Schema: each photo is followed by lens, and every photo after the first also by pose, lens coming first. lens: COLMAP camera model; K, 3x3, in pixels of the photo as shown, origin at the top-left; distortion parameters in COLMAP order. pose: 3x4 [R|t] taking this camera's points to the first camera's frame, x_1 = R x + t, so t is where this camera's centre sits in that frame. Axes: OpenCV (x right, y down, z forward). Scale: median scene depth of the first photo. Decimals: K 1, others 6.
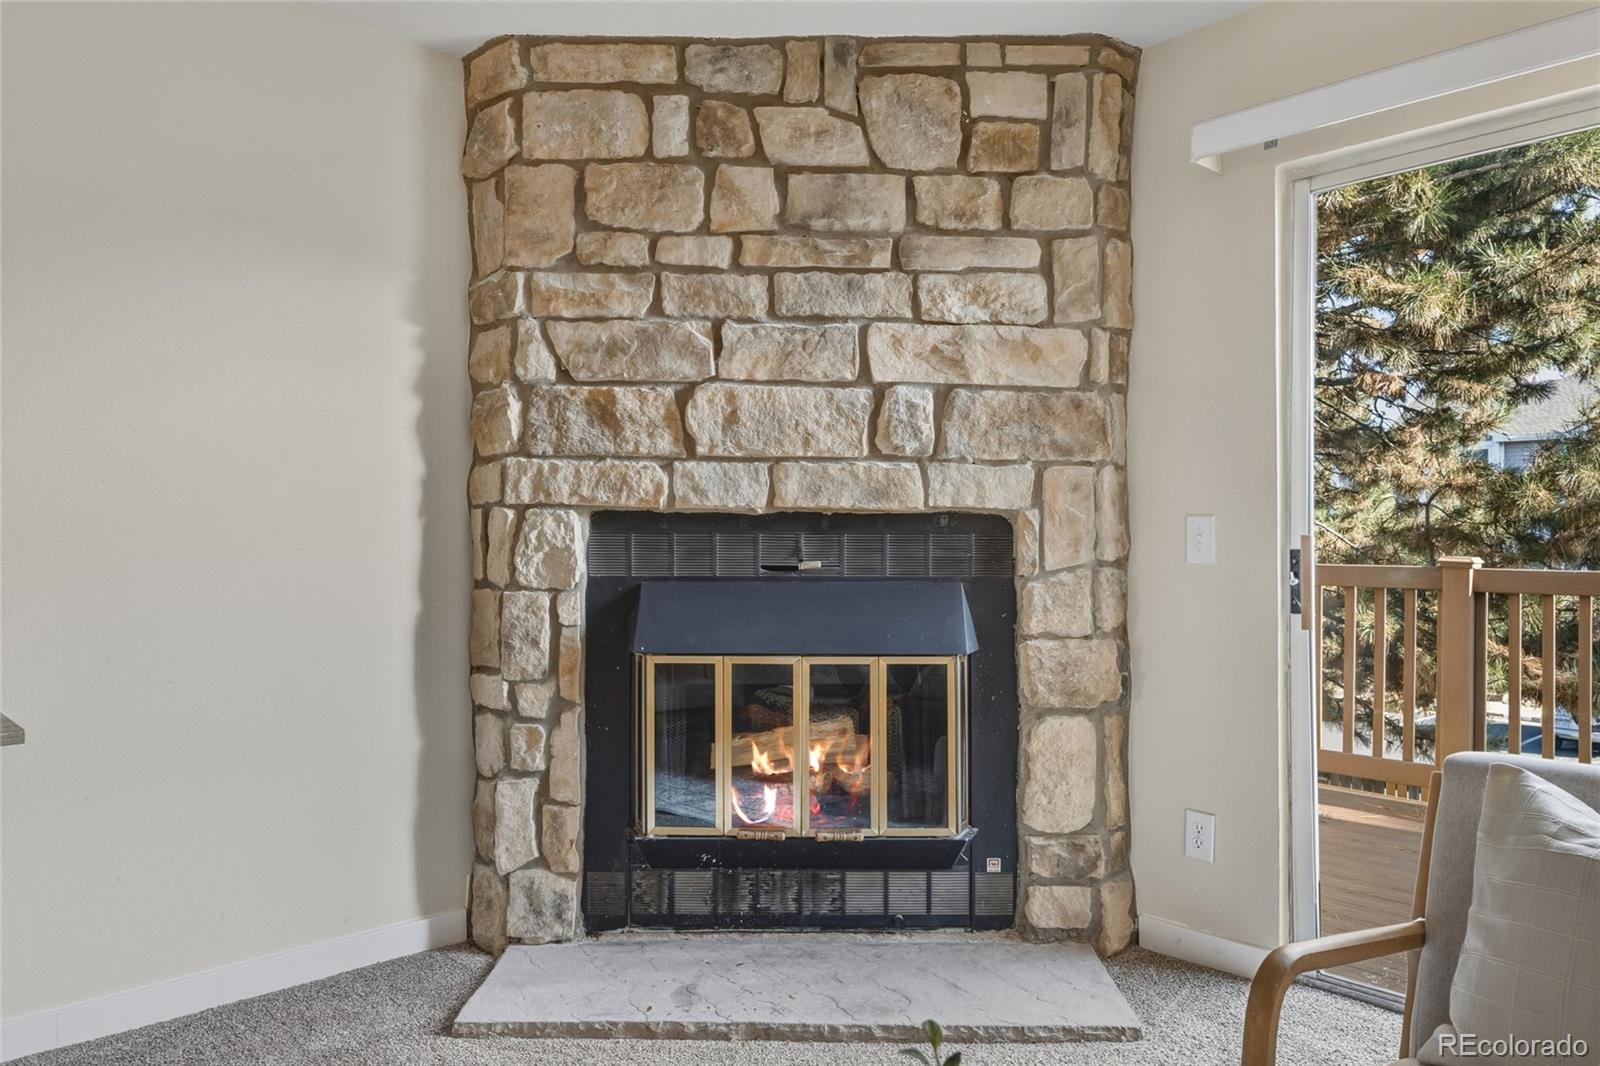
lens RADIAL K [[1081.5, 0, 800.0], [0, 1081.5, 533.0], [0, 0, 1]] dist [-0.003510, -0.000693]
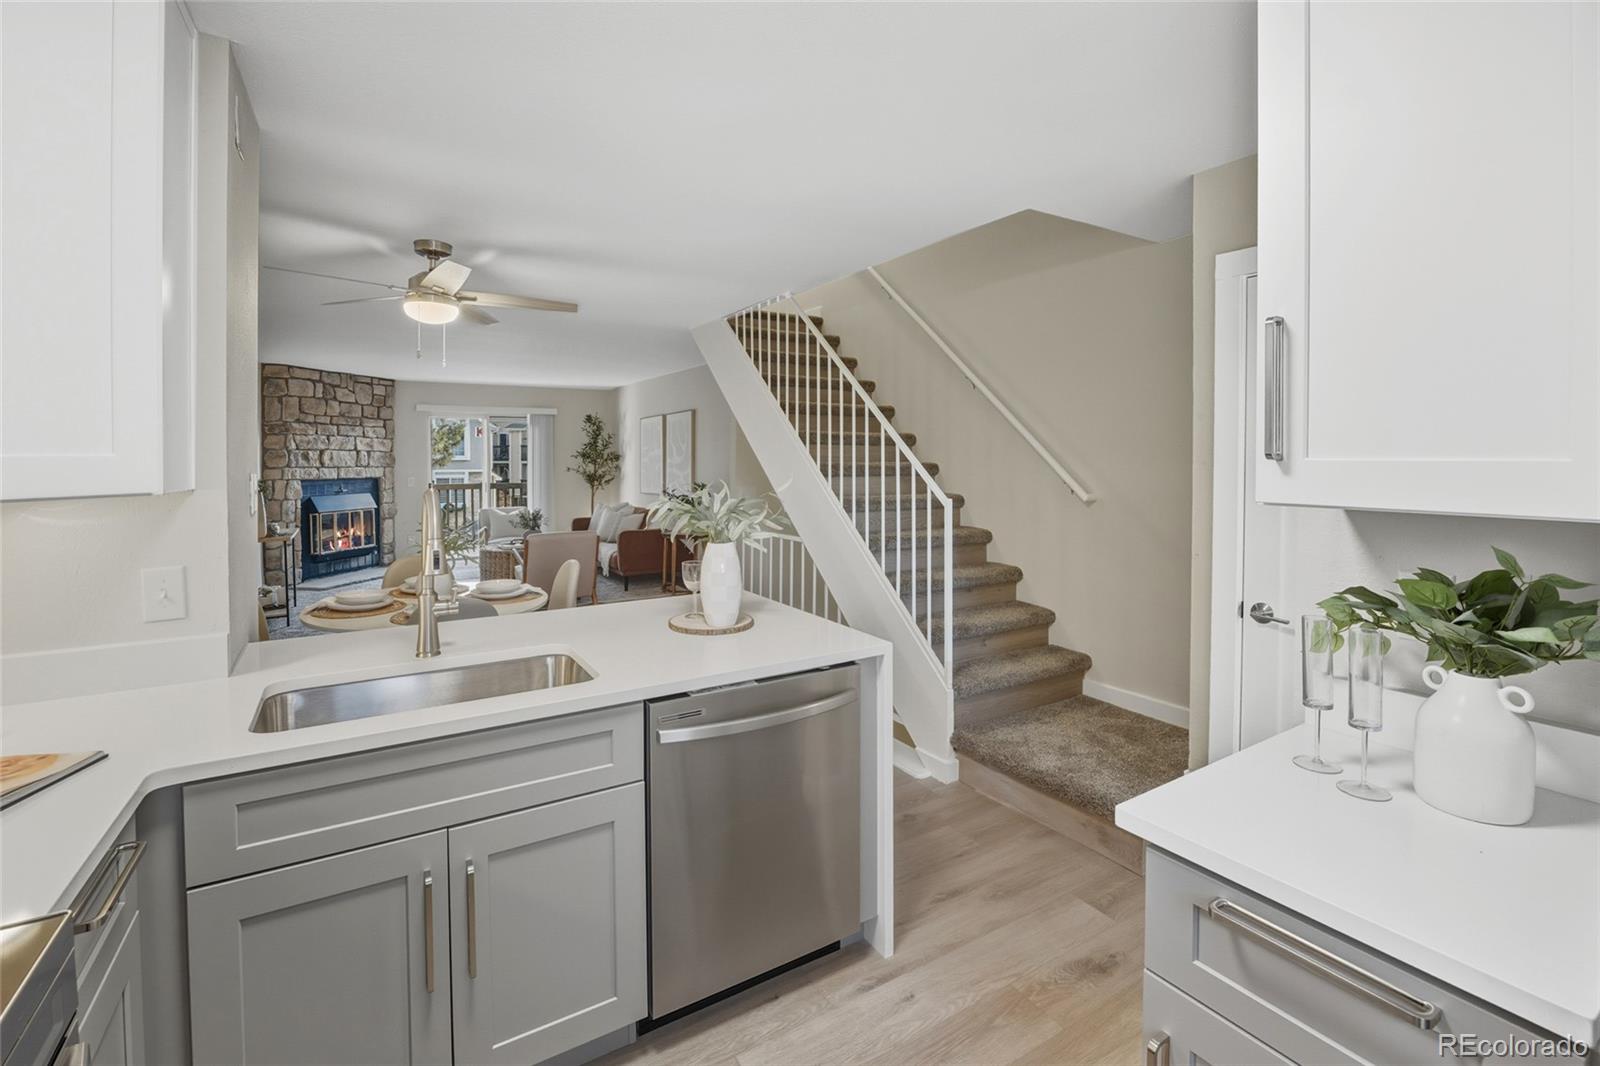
lens RADIAL K [[723.0, 0, 794.8], [0, 723.0, 464.6], [0, 0, 1]] dist [-0.013945, 0.000172]
pose [[0.208501, -0.013241, 0.977933, -2.521453], [0.001420, 0.999911, 0.013235, -0.115492], [-0.978021, -0.001371, 0.208501, -1.446876]]
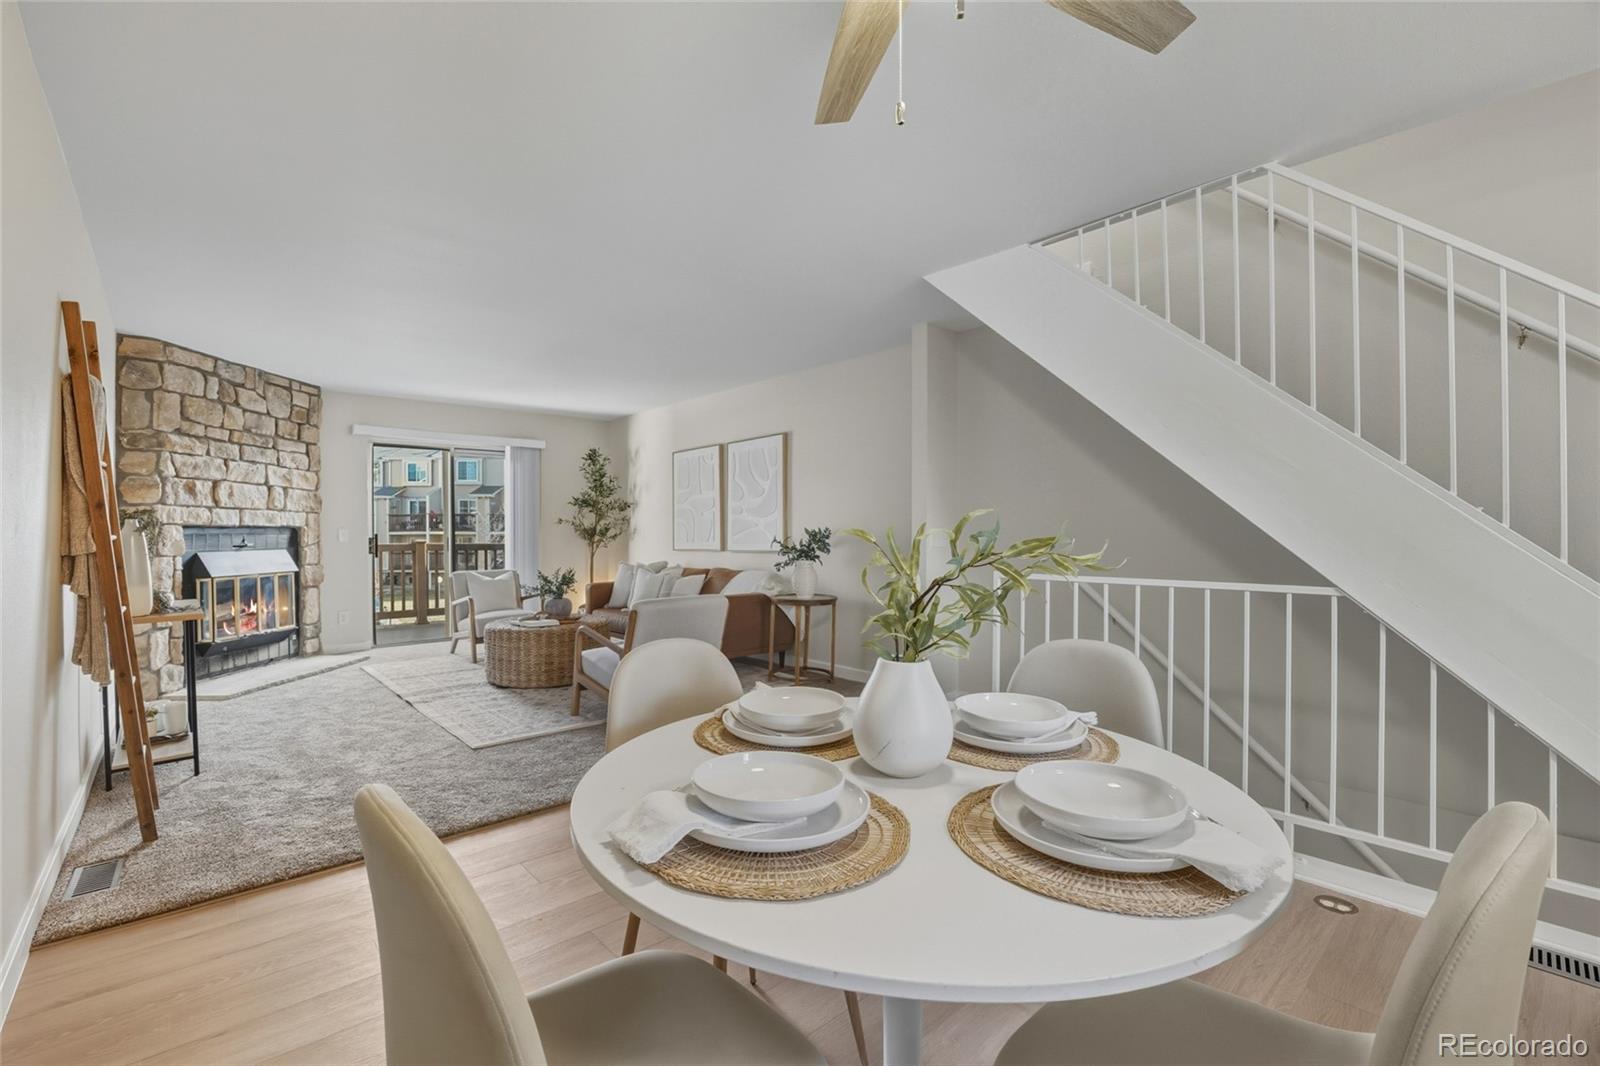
lens RADIAL K [[702.4, 0, 800.0], [0, 702.4, 533.0], [0, 0, 1]] dist [-0.011595, -0.000010]
pose [[0.016219, -0.003745, 0.999861, -1.882452], [0.000208, 0.999993, 0.003742, -0.009687], [-0.999868, 0.000148, 0.016220, -0.537806]]
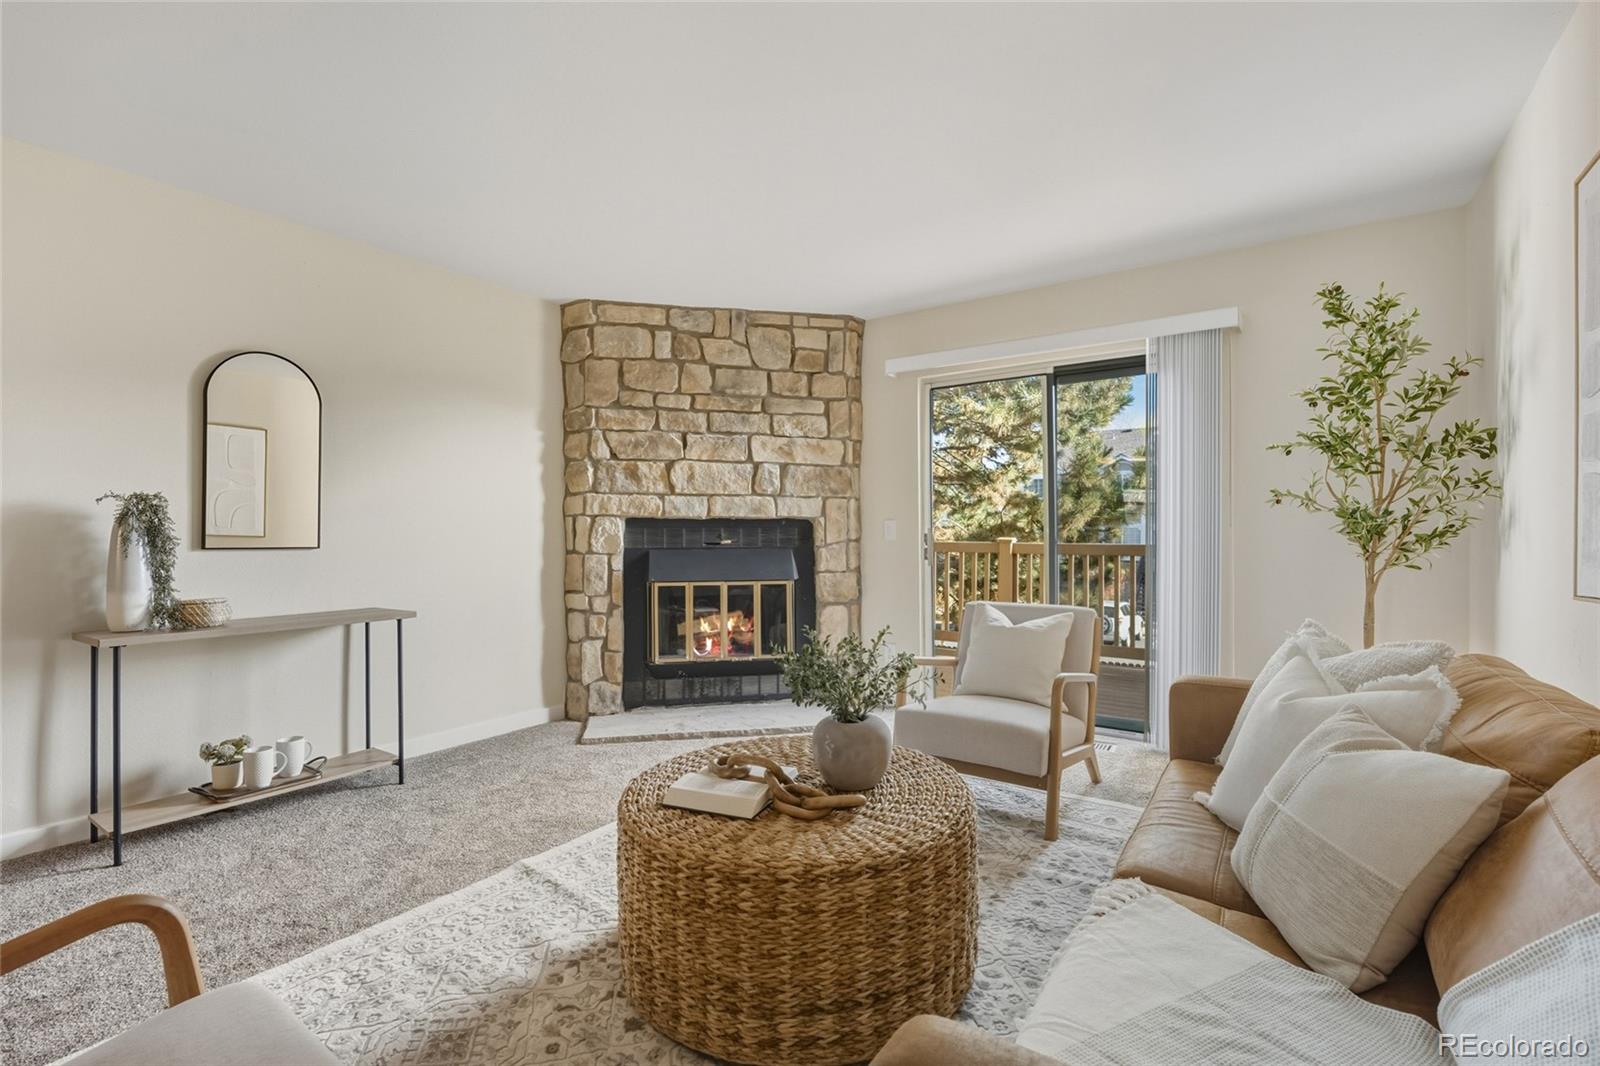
lens RADIAL K [[702.4, 0, 800.0], [0, 702.4, 533.0], [0, 0, 1]] dist [-0.011595, -0.000010]
pose [[0.977245, -0.004736, 0.212059, -0.151682], [0.003042, 0.999961, 0.008316, -0.000605], [-0.212090, -0.007482, 0.977221, -0.471740]]
